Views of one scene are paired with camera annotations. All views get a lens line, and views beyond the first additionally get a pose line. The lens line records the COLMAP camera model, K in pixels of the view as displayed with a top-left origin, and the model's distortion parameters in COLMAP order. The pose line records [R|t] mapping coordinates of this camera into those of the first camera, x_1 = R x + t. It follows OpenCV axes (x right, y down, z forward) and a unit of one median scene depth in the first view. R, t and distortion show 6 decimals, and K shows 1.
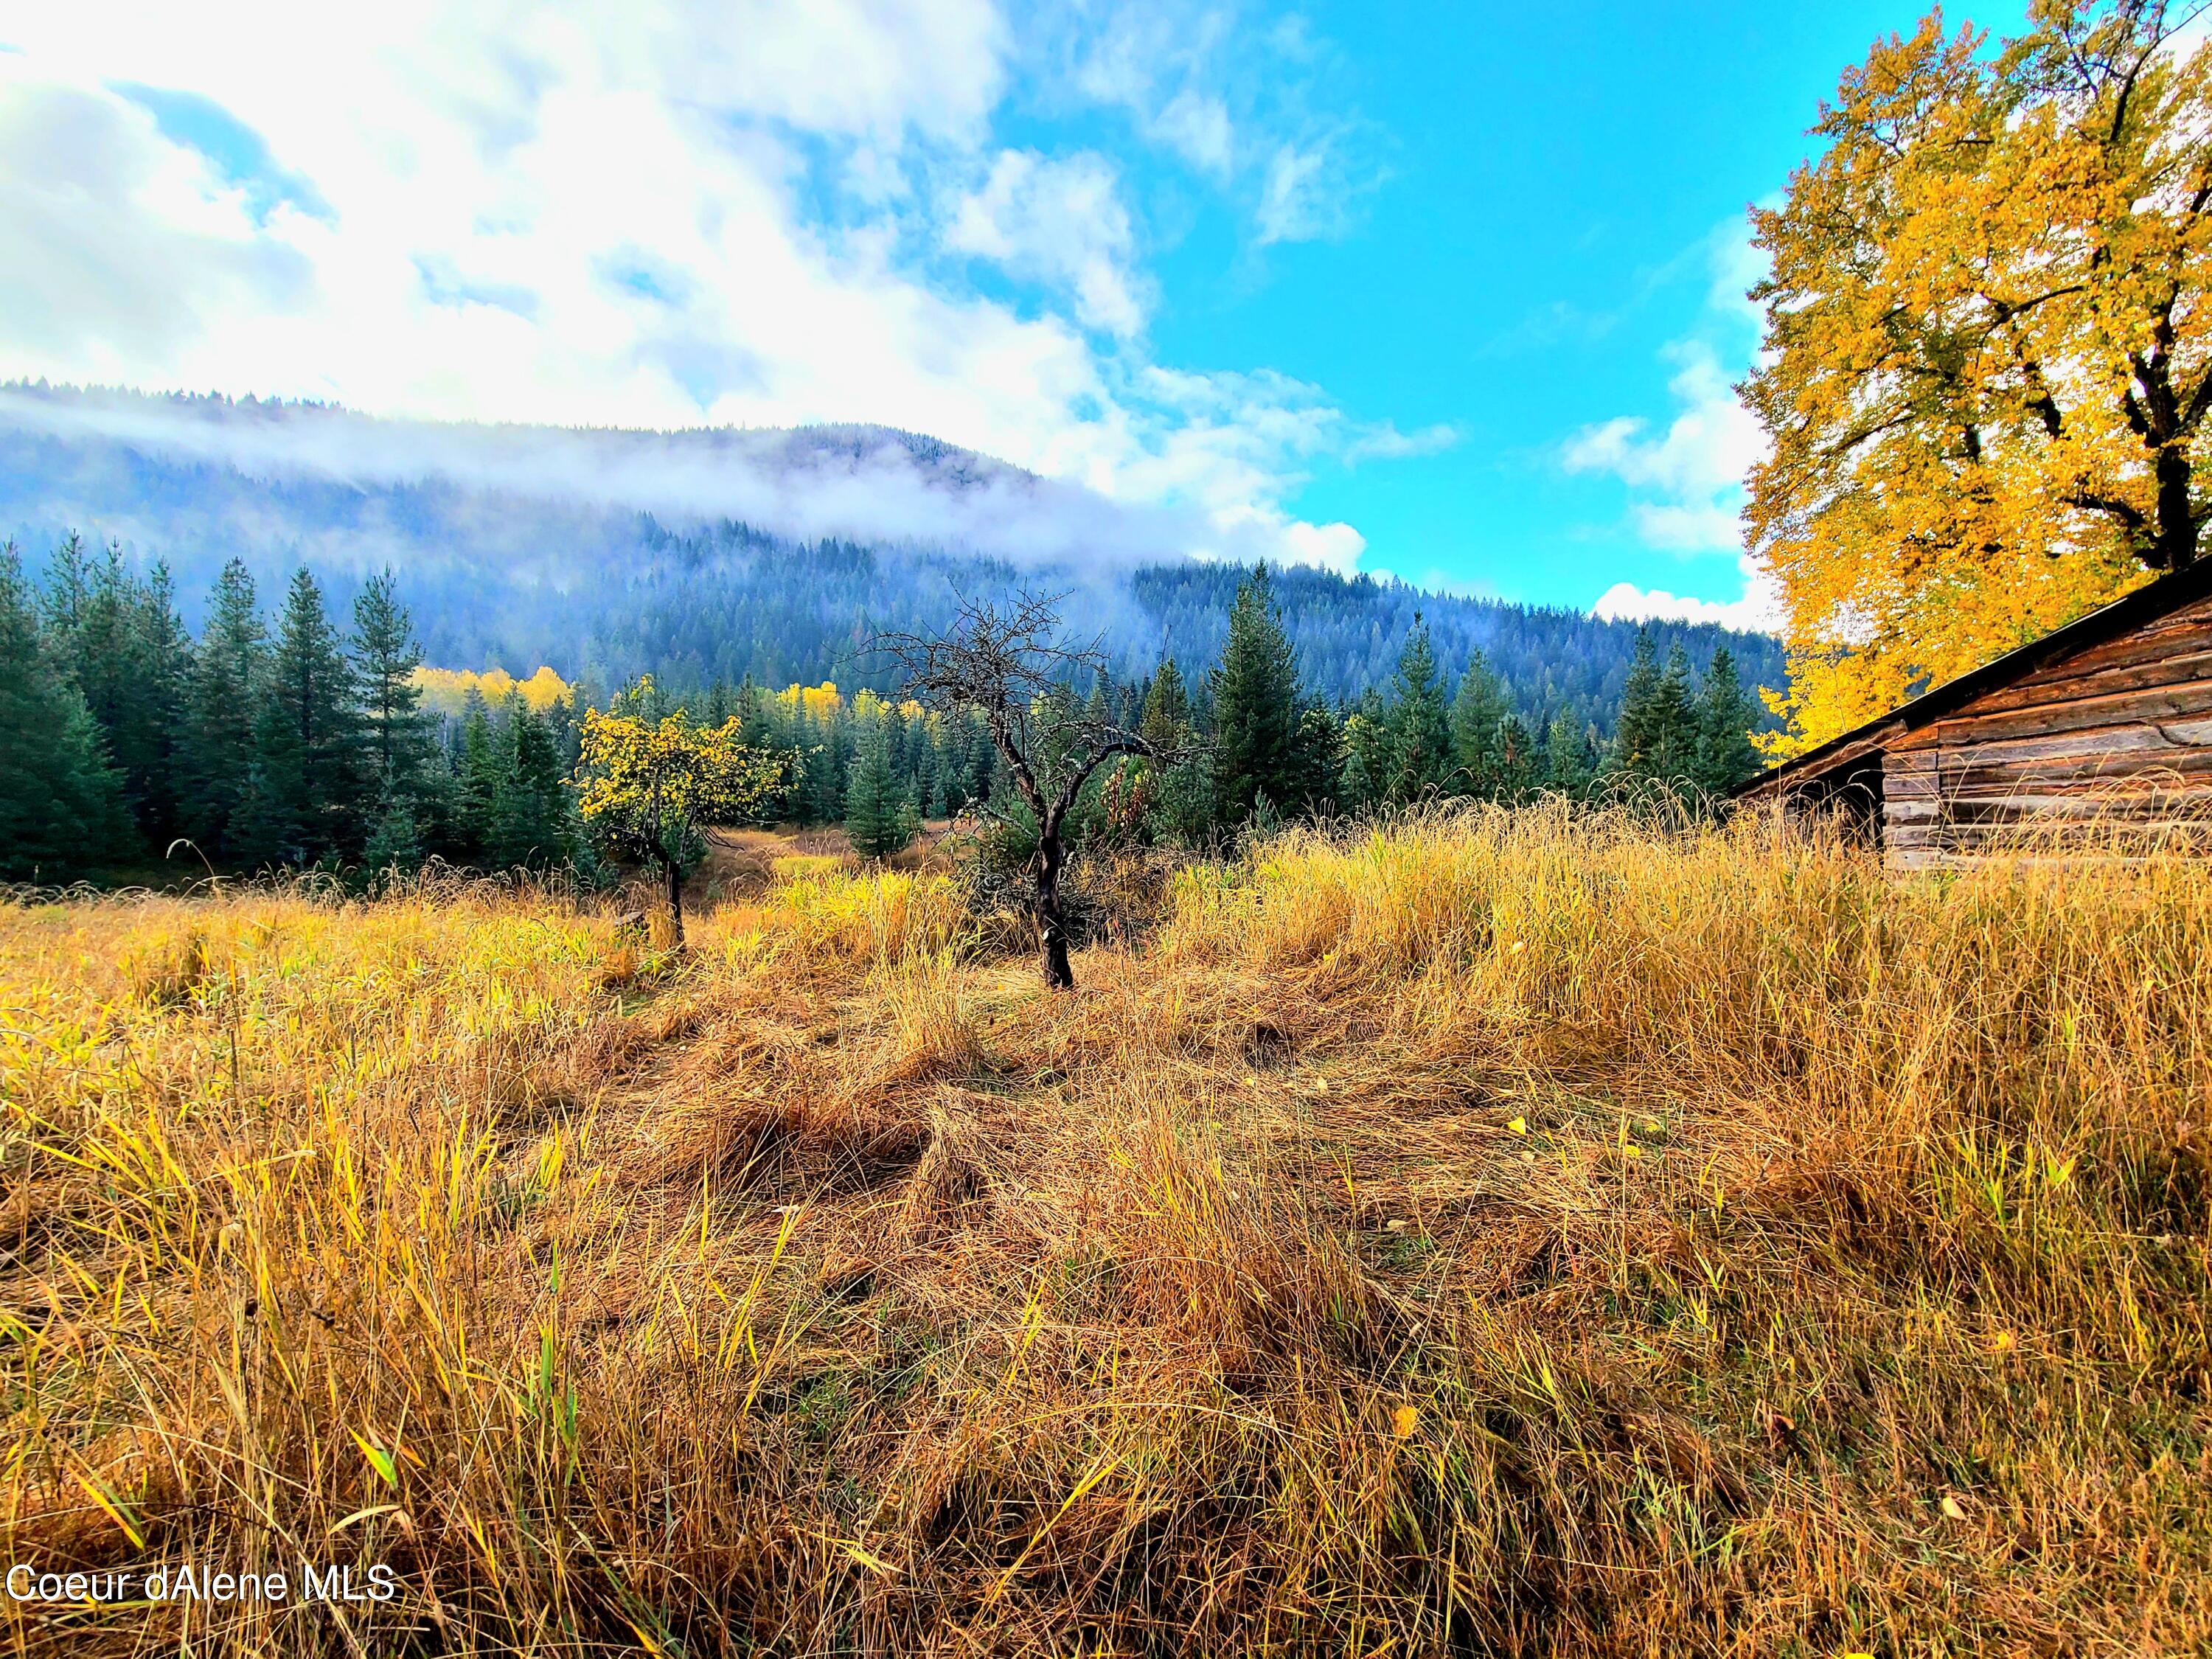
lens RADIAL K [[900.6, 0, 1113.5], [0, 900.6, 818.1], [0, 0, 1]] dist [-0.001148, 0.000649]
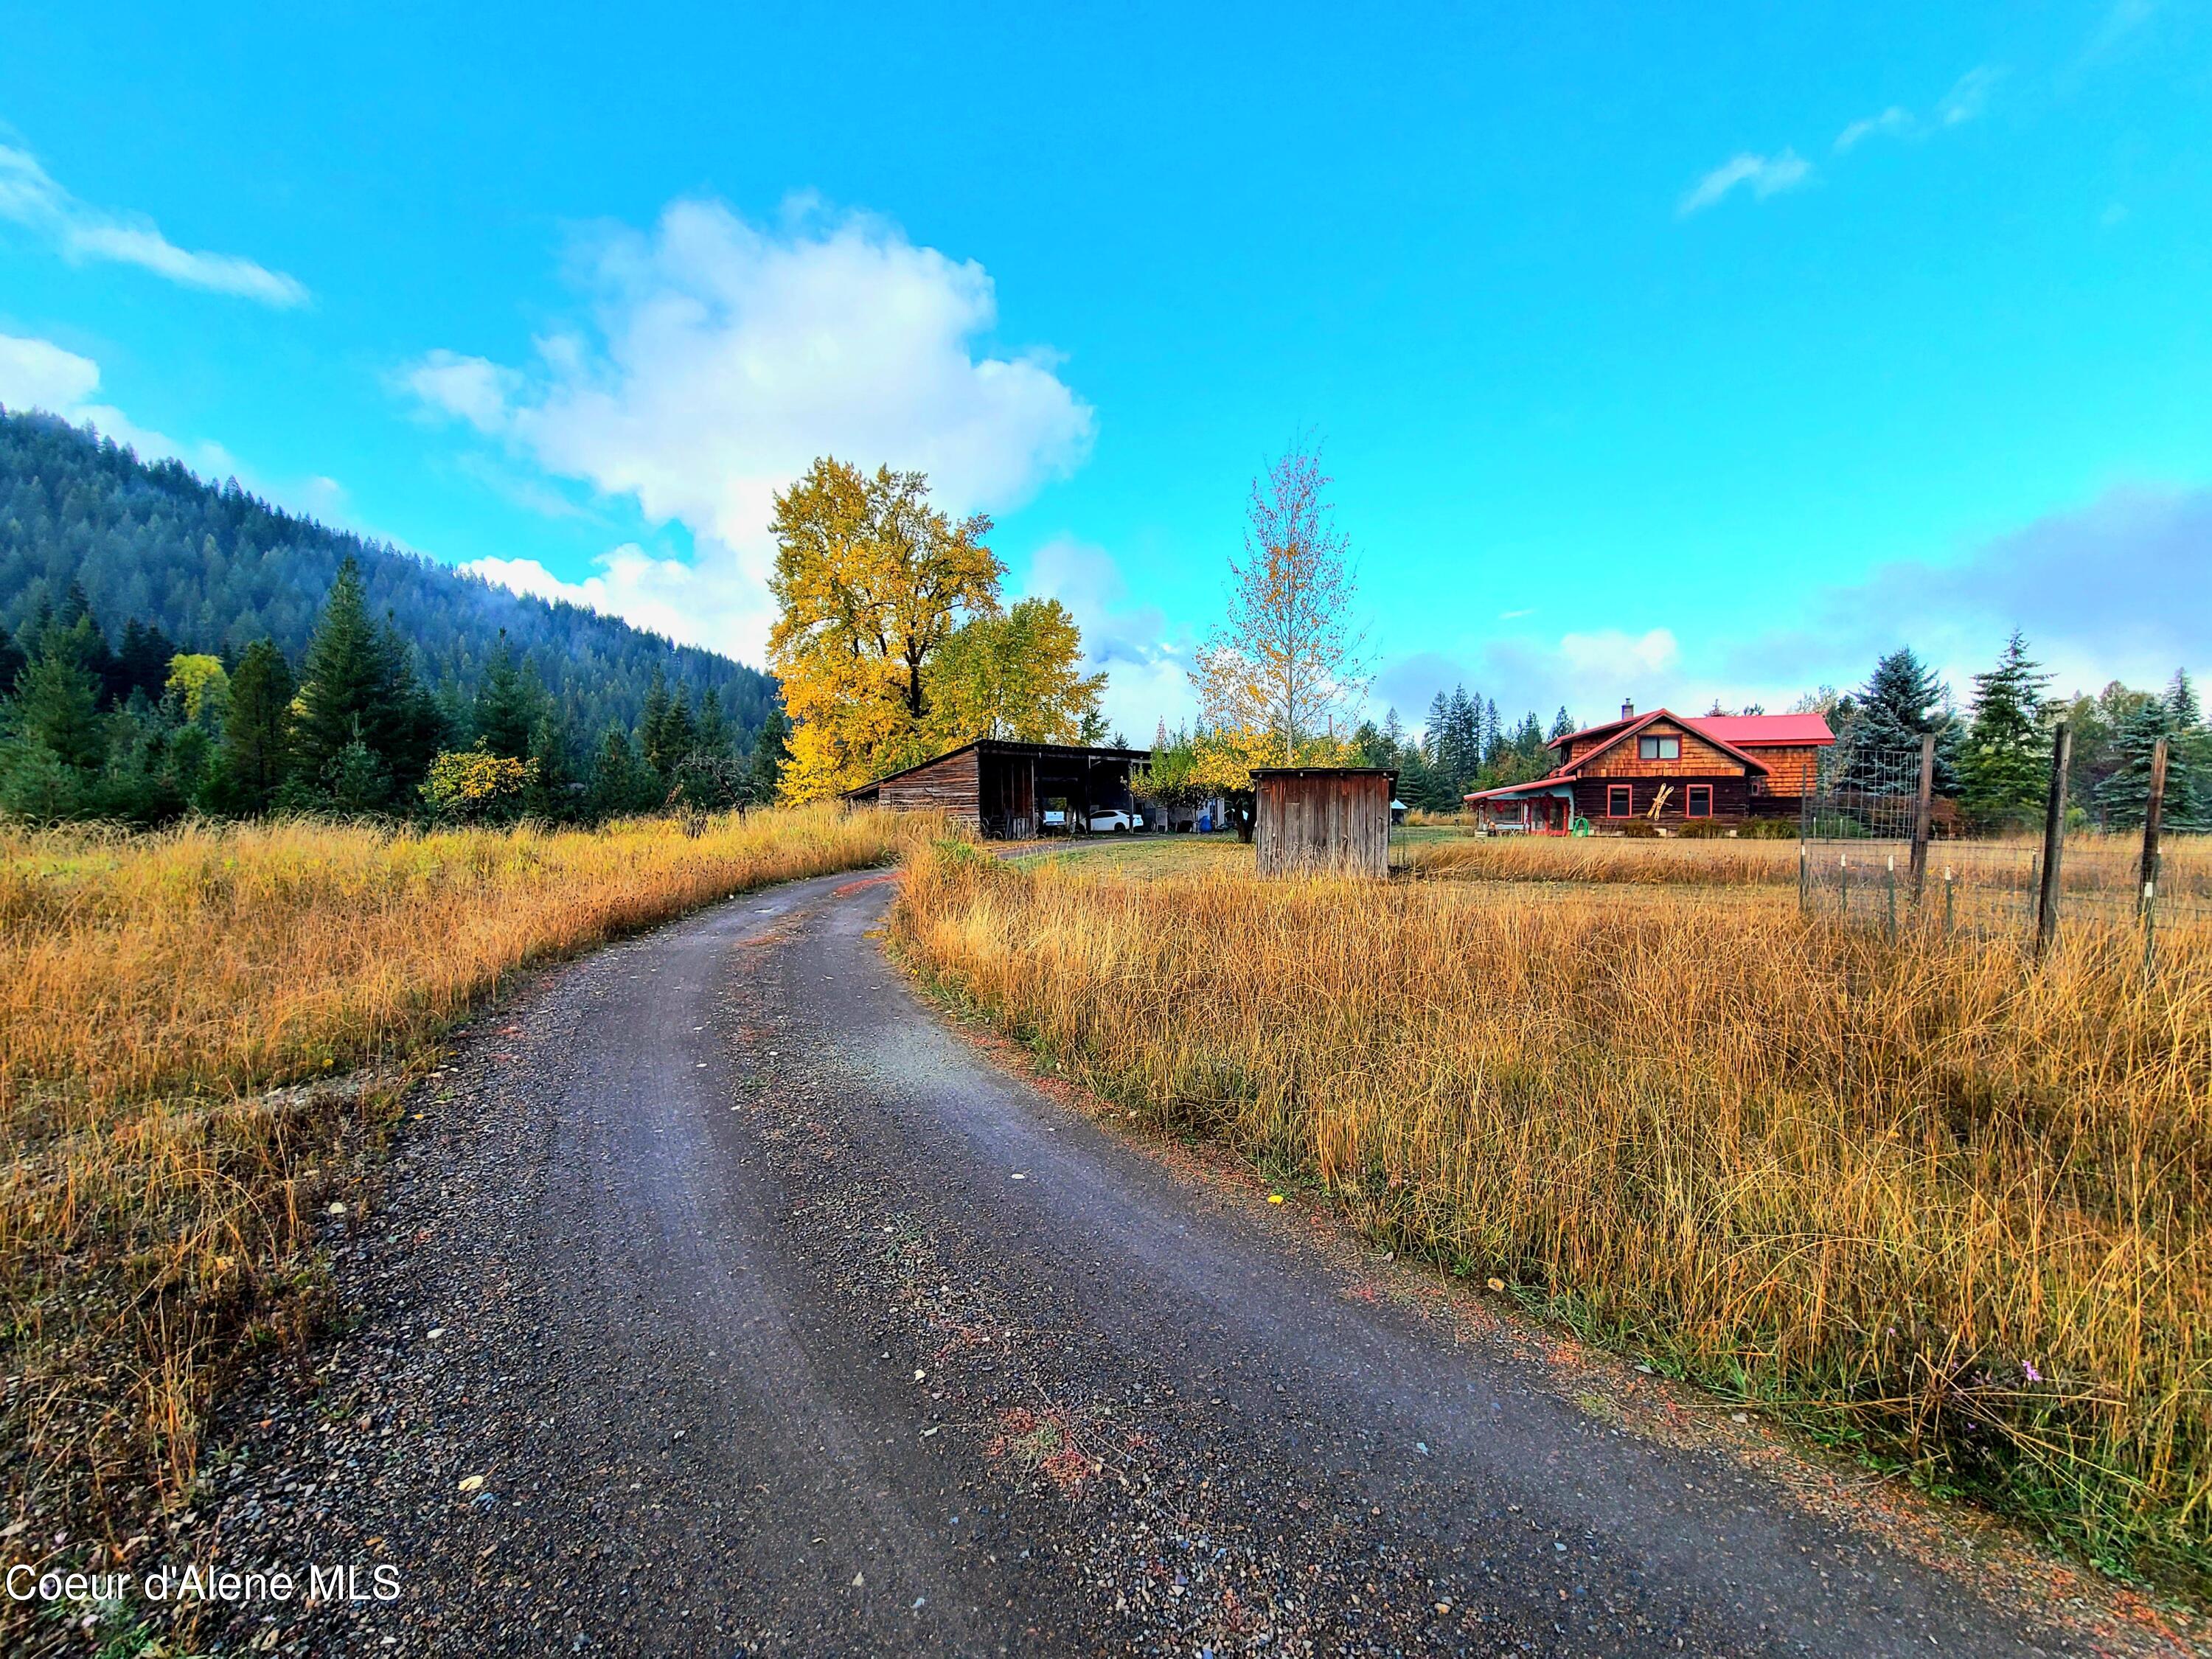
lens RADIAL K [[900.6, 0, 1122.8], [0, 900.6, 838.4], [0, 0, 1]] dist [-0.001148, 0.000649]
pose [[0.442193, -0.026421, 0.896531, -0.738985], [-0.016472, 0.999158, 0.037570, -0.004036], [-0.896769, -0.031381, 0.441385, -0.576830]]
